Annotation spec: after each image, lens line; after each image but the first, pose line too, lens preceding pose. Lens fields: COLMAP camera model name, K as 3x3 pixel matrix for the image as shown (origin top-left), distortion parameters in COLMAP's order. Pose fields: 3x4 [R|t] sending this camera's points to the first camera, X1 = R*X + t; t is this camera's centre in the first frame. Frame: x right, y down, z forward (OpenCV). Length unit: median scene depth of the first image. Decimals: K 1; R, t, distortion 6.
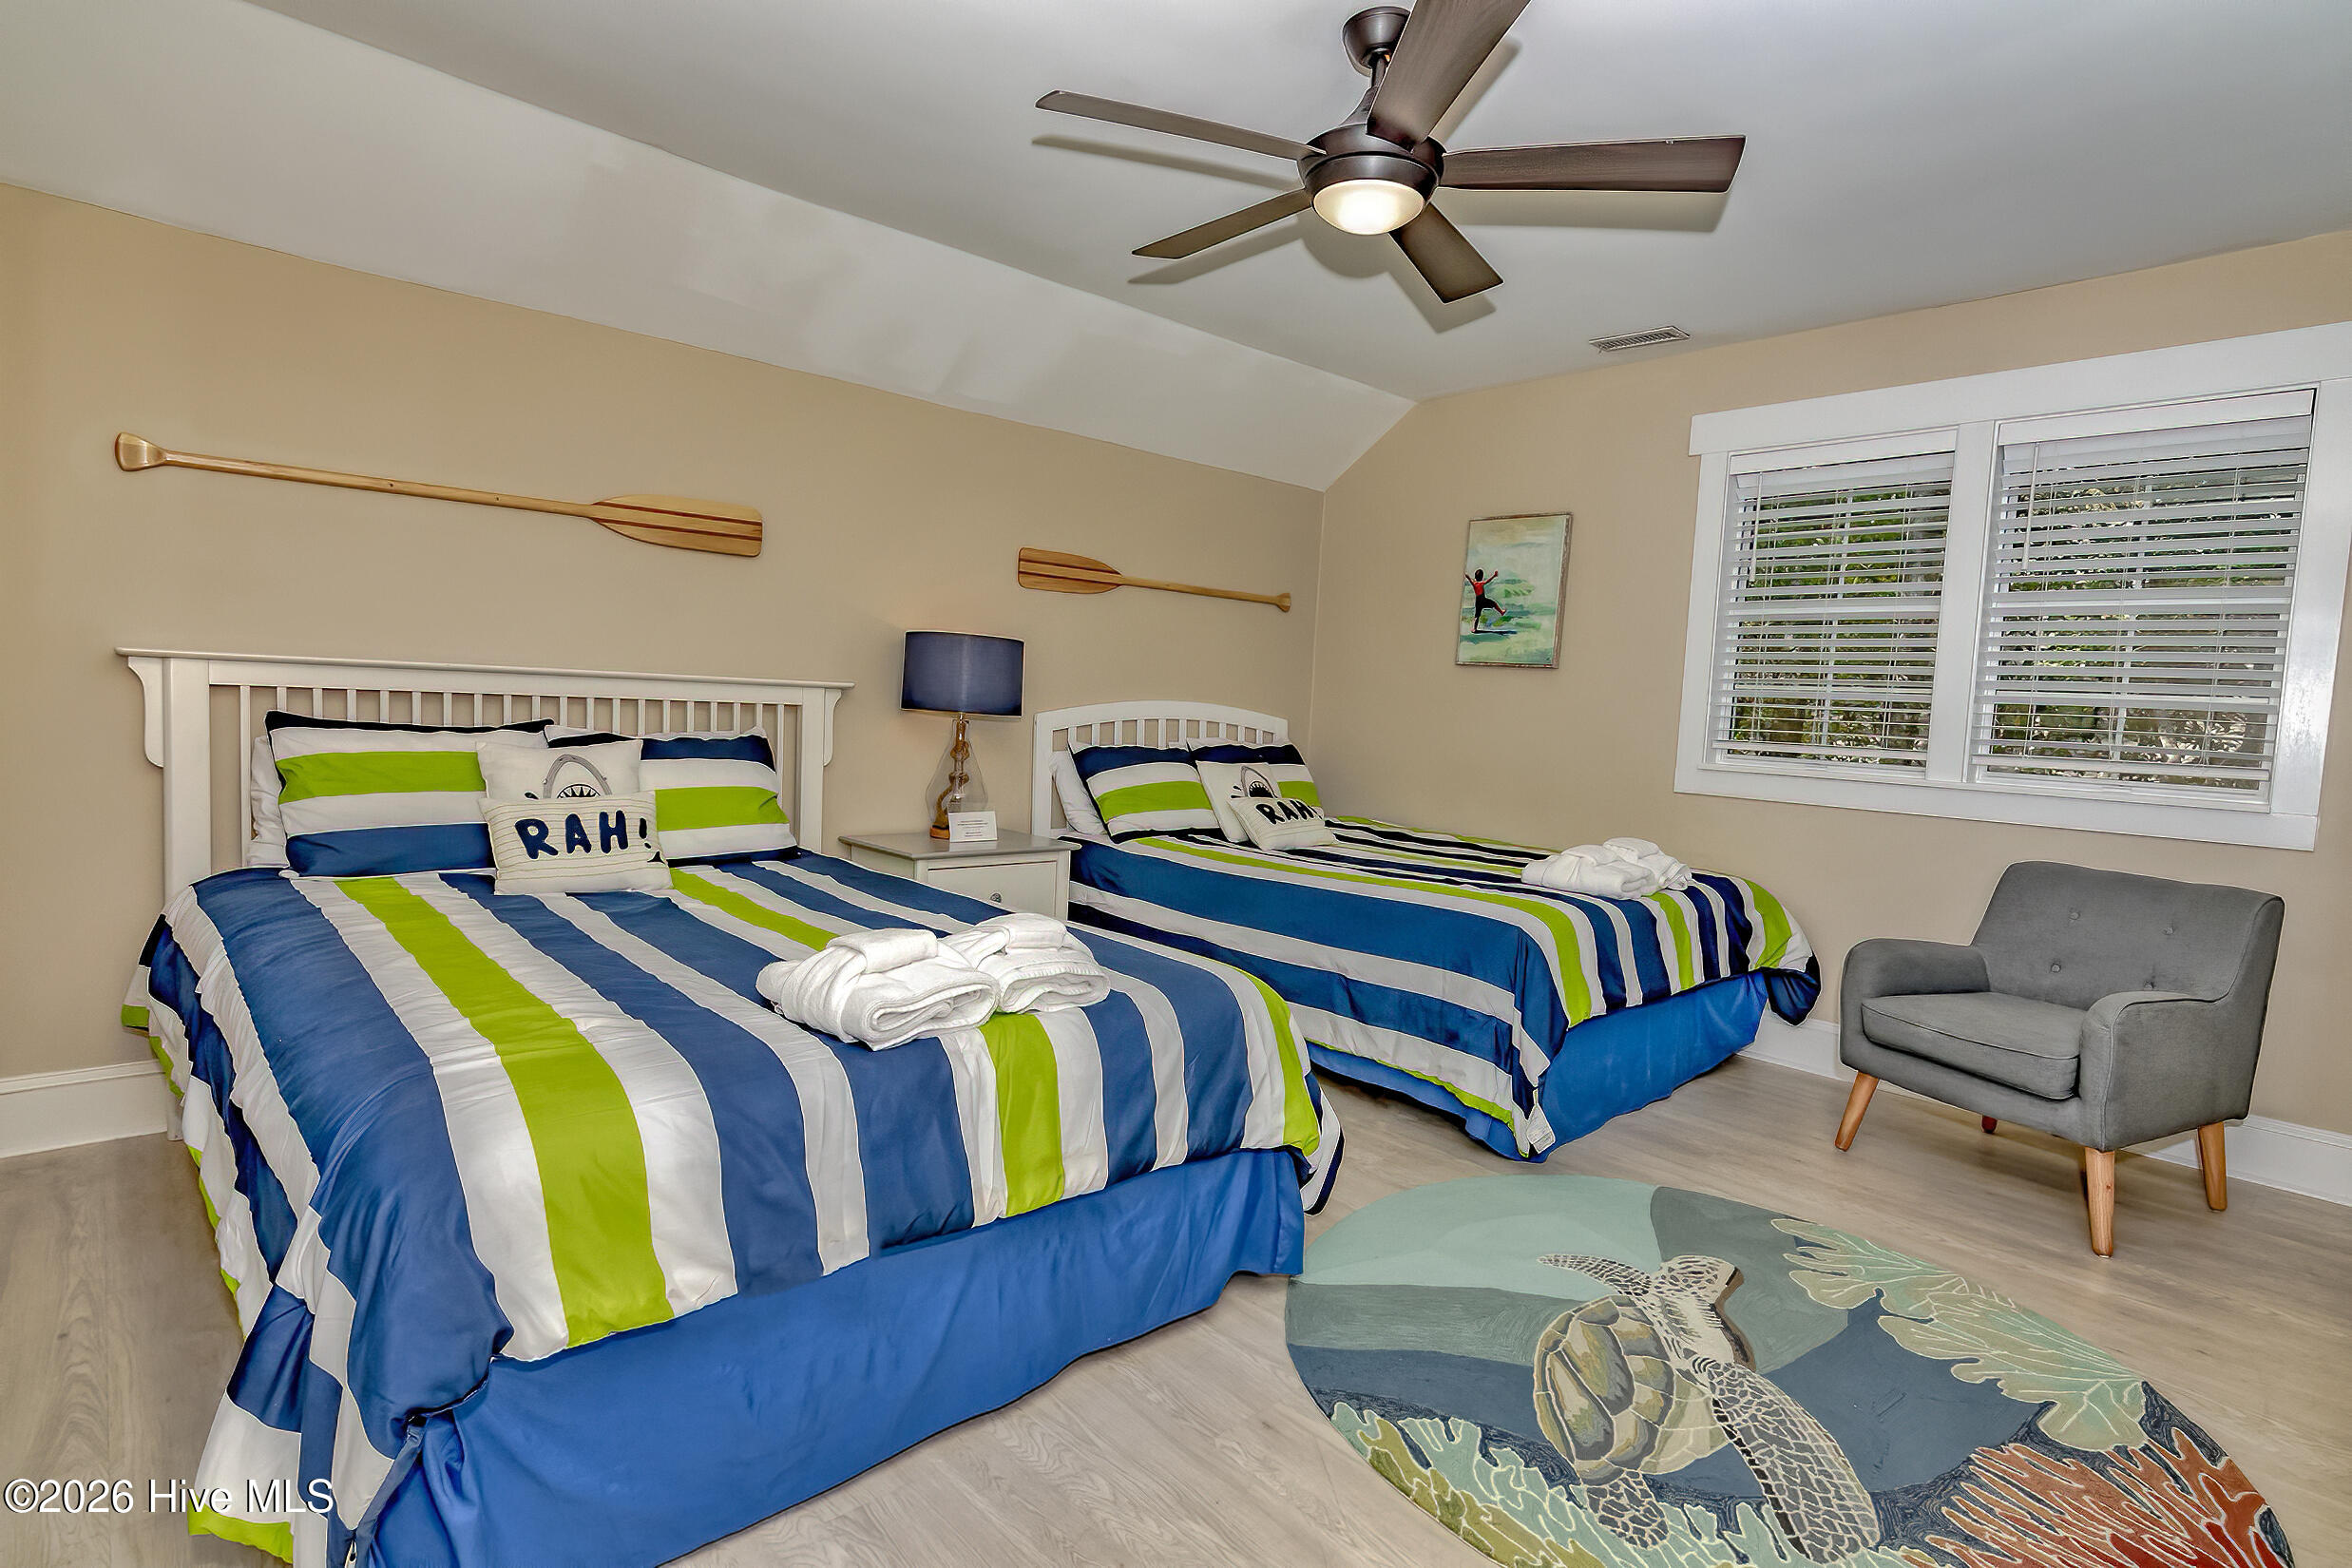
lens RADIAL K [[1163.8, 0, 1175.2], [0, 1163.8, 743.3], [0, 0, 1]] dist [-0.001634, 0.000124]
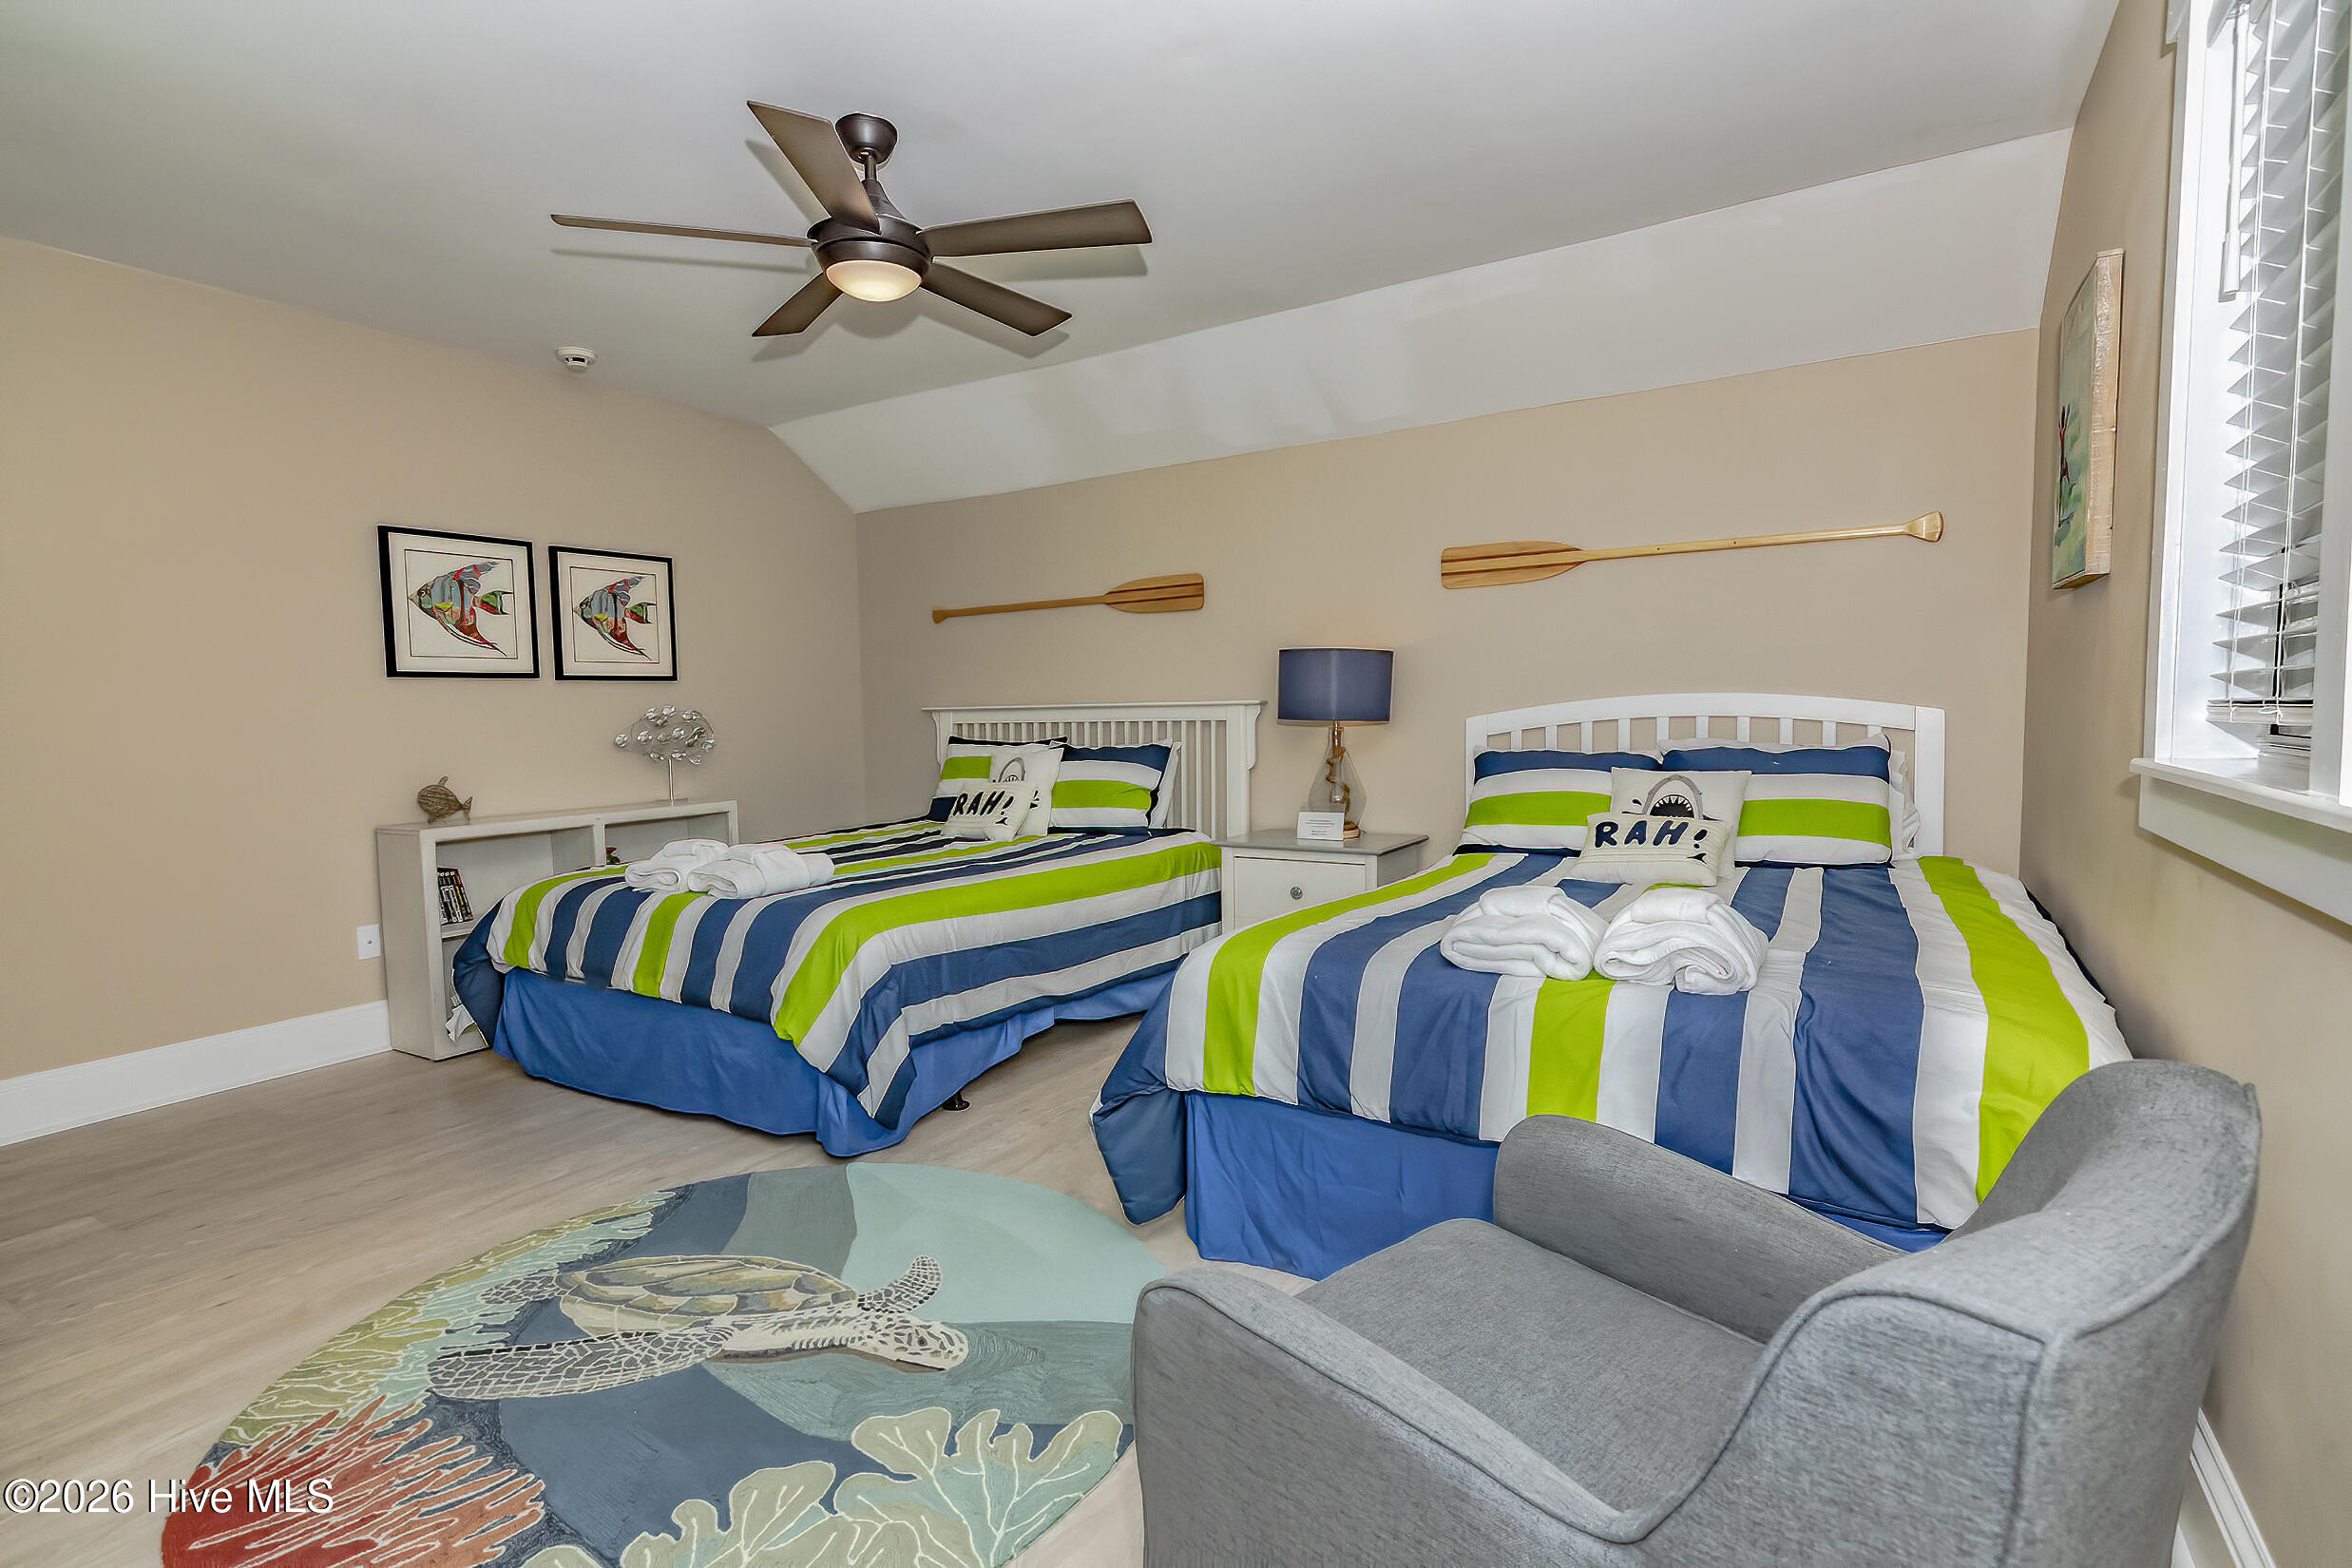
lens RADIAL K [[1161.0, 0, 1199.2], [0, 1161.0, 739.9], [0, 0, 1]] dist [0.001418, 0.000439]
pose [[0.266922, -0.030612, -0.963232, 1.353431], [-0.003710, 0.999455, -0.032791, 0.045513], [0.963711, 0.012326, 0.266663, 0.981564]]
